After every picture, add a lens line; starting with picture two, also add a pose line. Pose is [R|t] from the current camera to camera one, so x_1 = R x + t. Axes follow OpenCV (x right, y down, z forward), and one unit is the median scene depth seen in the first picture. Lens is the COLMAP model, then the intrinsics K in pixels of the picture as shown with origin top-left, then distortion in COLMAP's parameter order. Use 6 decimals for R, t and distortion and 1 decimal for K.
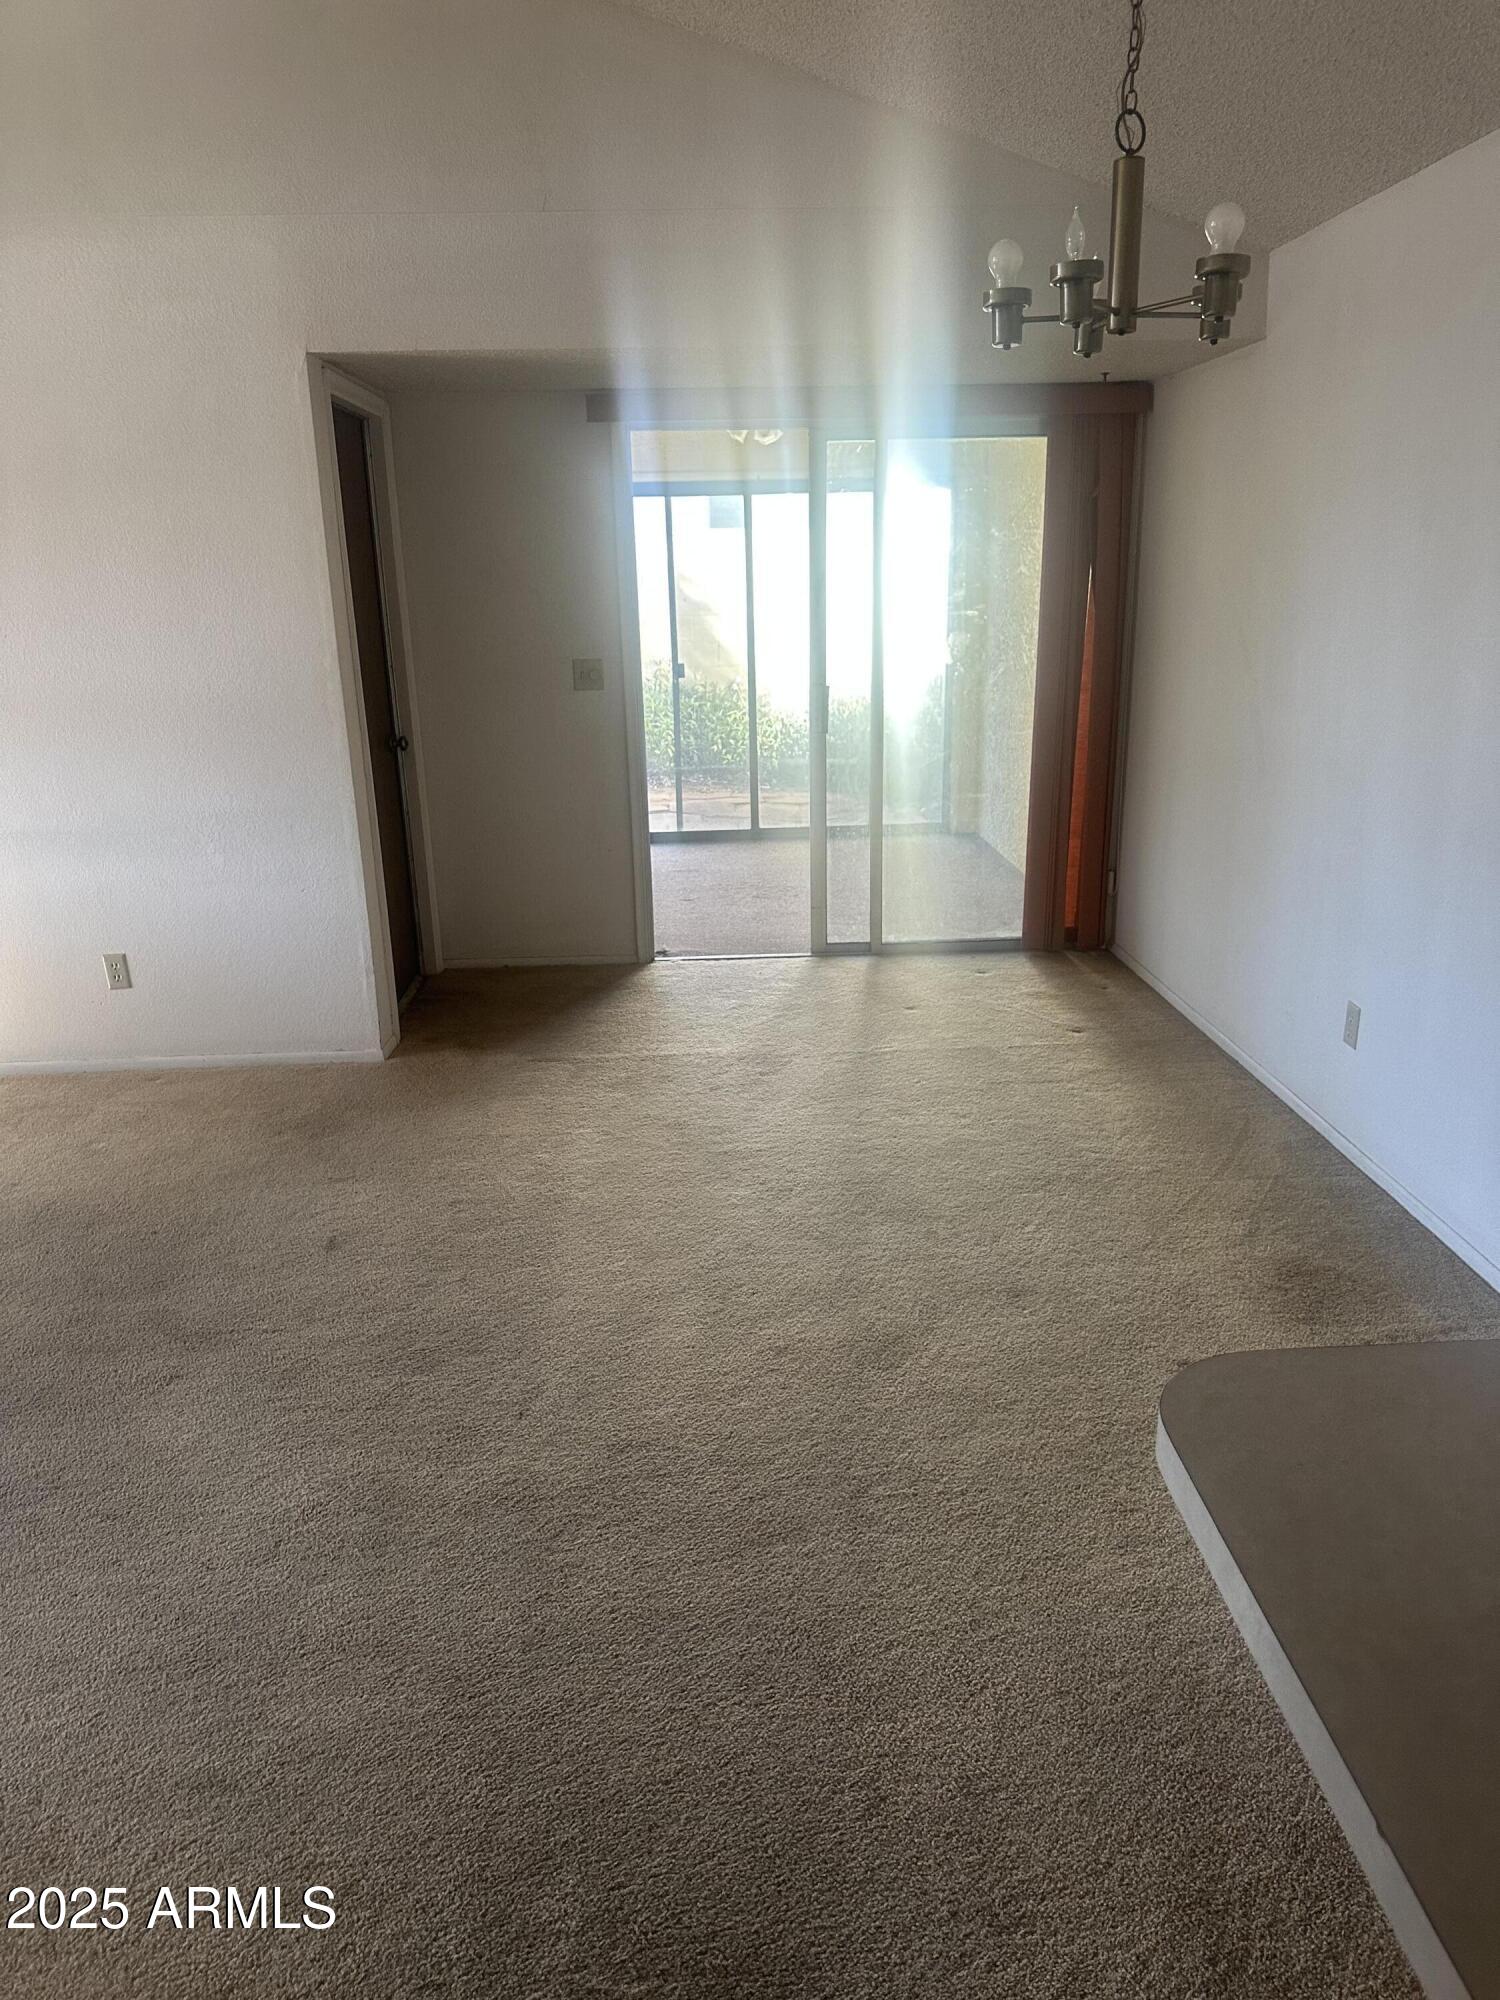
lens RADIAL K [[1412.4, 0, 755.2], [0, 1412.4, 998.8], [0, 0, 1]] dist [0.042271, -0.075077]
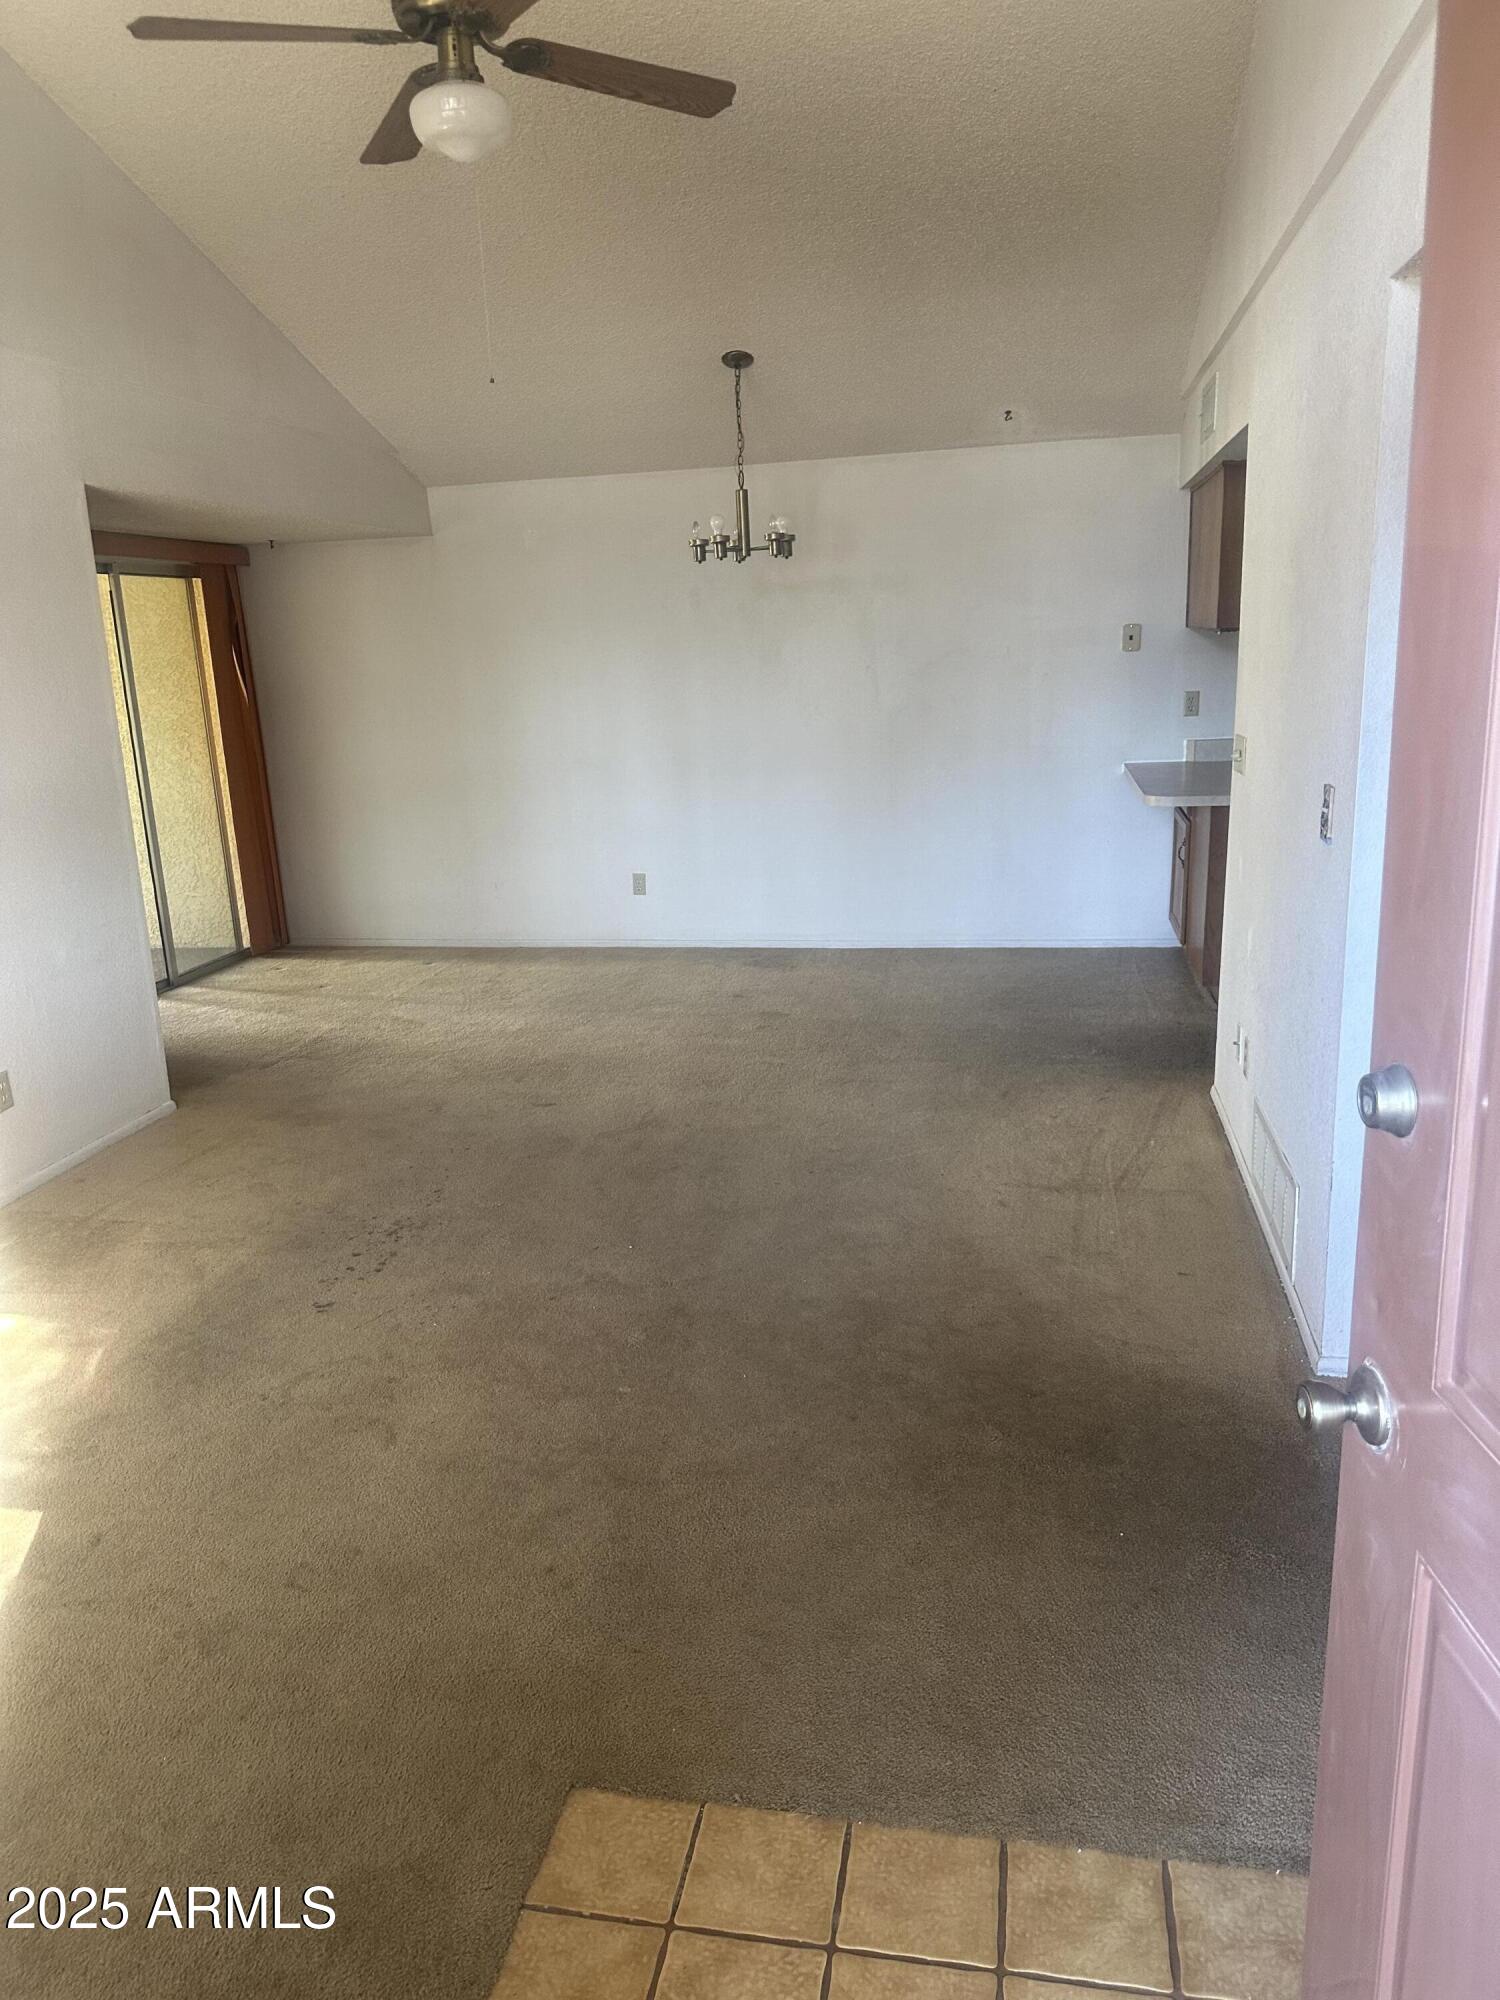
lens RADIAL K [[1412.4, 0, 751.7], [0, 1412.4, 990.4], [0, 0, 1]] dist [0.042271, -0.075077]
pose [[0.239648, -0.225171, 0.944387, -1.347525], [0.316830, 0.937616, 0.143158, -0.067784], [-0.917708, 0.264902, 0.296039, 0.279187]]
